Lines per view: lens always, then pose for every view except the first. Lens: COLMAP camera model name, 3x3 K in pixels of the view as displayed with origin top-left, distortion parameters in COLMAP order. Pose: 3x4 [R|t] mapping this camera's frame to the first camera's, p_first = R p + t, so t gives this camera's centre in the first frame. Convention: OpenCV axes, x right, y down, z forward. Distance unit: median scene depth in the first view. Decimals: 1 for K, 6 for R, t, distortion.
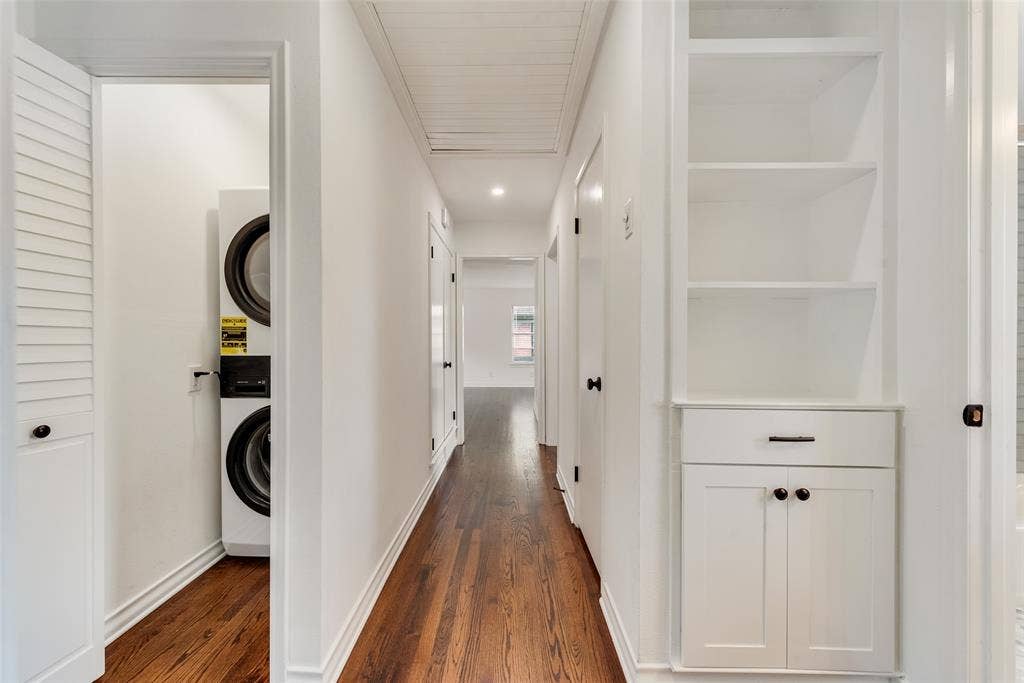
lens RADIAL K [[401.2, 0, 511.1], [0, 401.2, 341.4], [0, 0, 1]] dist [0.010173, -0.002598]
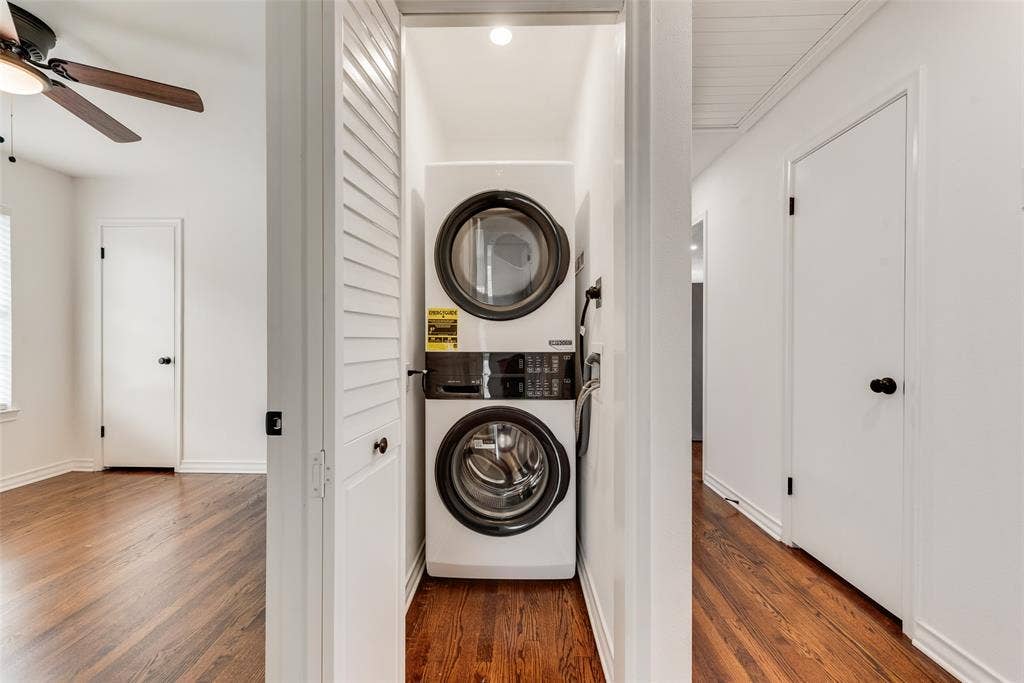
lens RADIAL K [[401.2, 0, 510.4], [0, 401.2, 338.0], [0, 0, 1]] dist [0.010173, -0.002598]
pose [[0.999880, 0.000251, -0.015496, -0.525348], [-0.000297, 0.999996, -0.002970, 0.007416], [0.015495, 0.002974, 0.999876, 0.119158]]
